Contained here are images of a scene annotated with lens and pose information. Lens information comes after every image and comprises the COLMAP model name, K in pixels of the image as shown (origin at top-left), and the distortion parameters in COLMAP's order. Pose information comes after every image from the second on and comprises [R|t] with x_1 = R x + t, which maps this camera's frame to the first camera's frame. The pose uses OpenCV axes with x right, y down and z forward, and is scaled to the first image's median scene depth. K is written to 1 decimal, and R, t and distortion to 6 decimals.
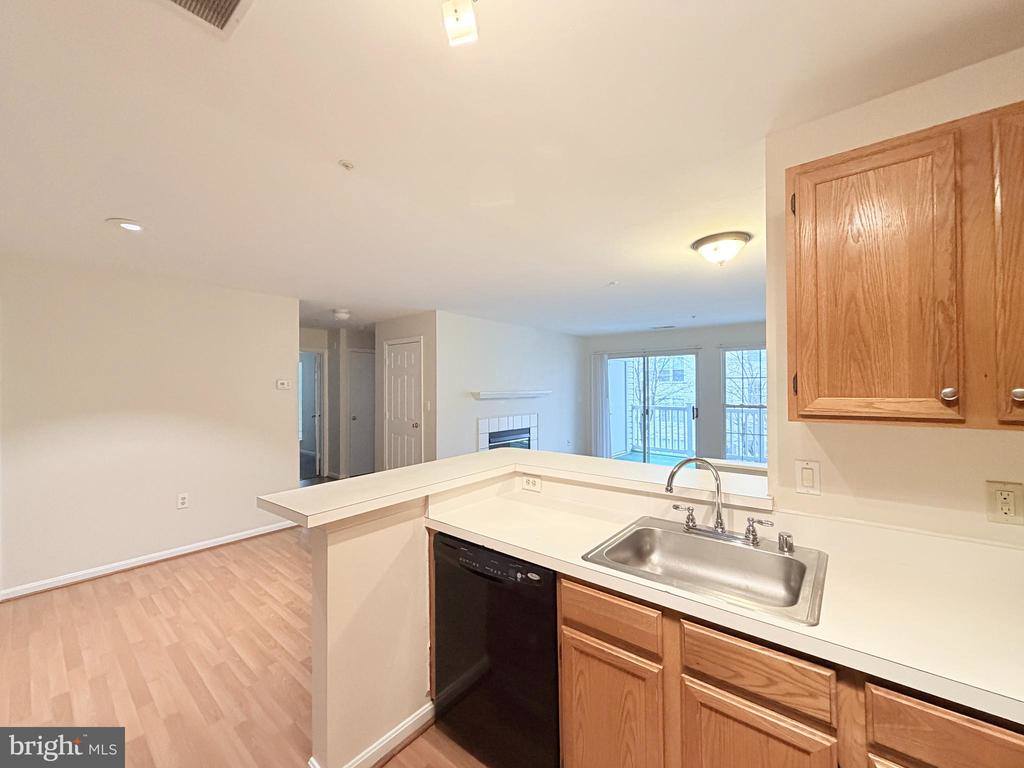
lens RADIAL K [[404.6, 0, 508.8], [0, 404.6, 383.5], [0, 0, 1]] dist [0.001530, -0.000104]
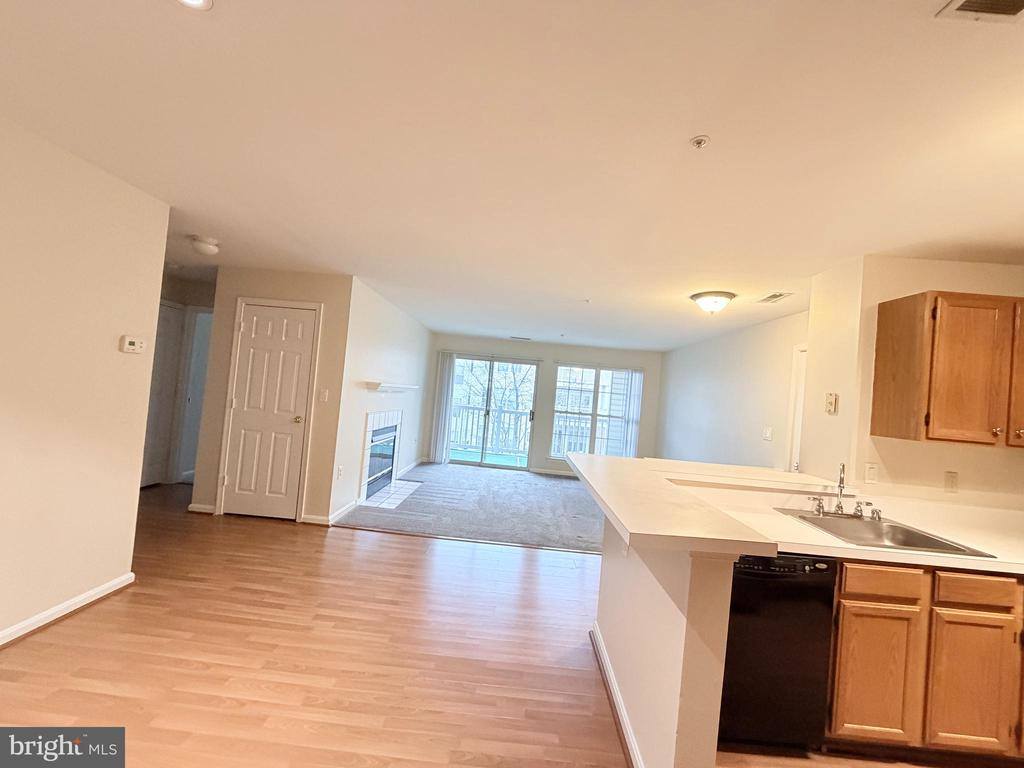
lens RADIAL K [[404.6, 0, 508.8], [0, 404.6, 383.5], [0, 0, 1]] dist [0.001530, -0.000104]
pose [[0.783072, 0.089824, 0.615410, -0.403175], [-0.098409, 0.994945, -0.020001, 0.013717], [-0.614096, -0.044900, 0.787953, 0.177122]]
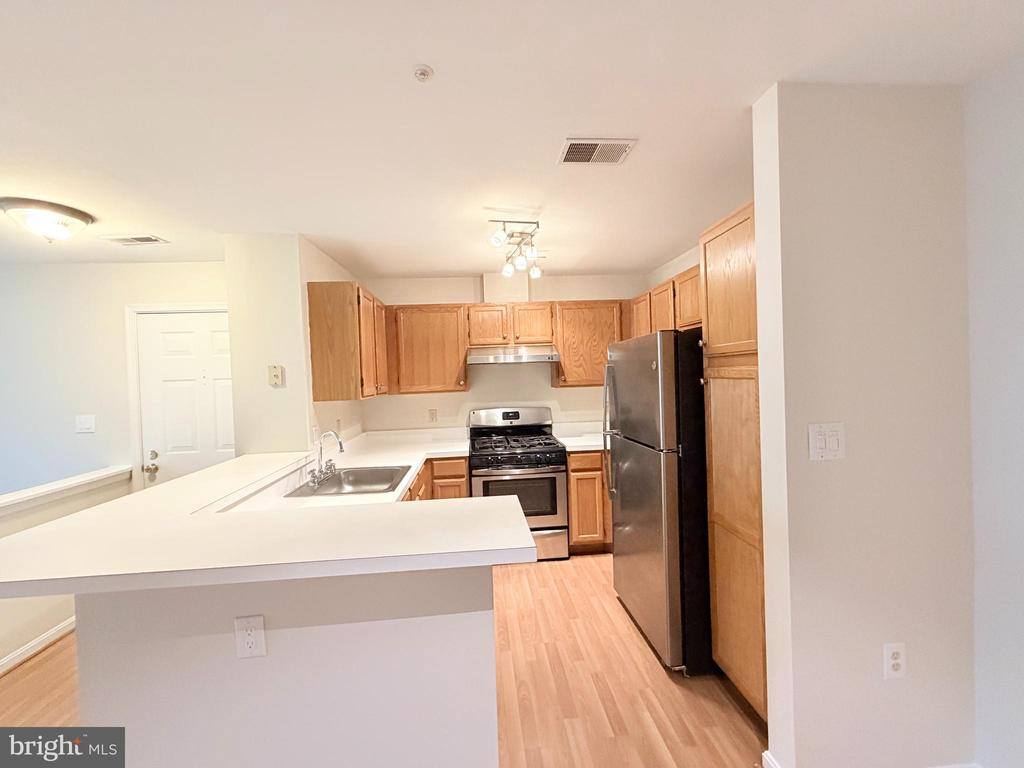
lens RADIAL K [[413.5, 0, 512.0], [0, 413.5, 384.0], [0, 0, 1]] dist [0.000494, 0.000022]
pose [[-0.723403, 0.036438, 0.689464, -0.330935], [0.044849, 0.998977, -0.005739, 0.014430], [-0.688968, 0.026770, -0.724297, 0.501100]]
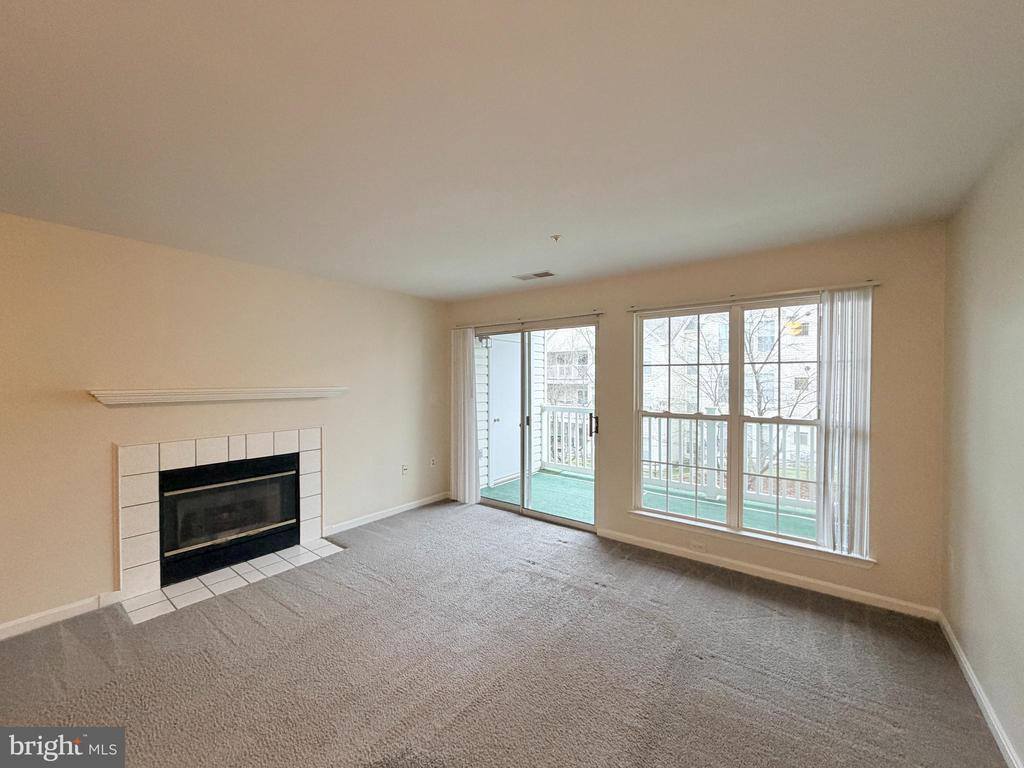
lens RADIAL K [[413.5, 0, 512.0], [0, 413.5, 384.0], [0, 0, 1]] dist [0.000494, 0.000022]
pose [[0.998816, 0.001887, 0.048615, 0.407551], [-0.002959, 0.999754, 0.021977, 0.001247], [-0.048562, -0.022095, 0.998576, 0.531418]]
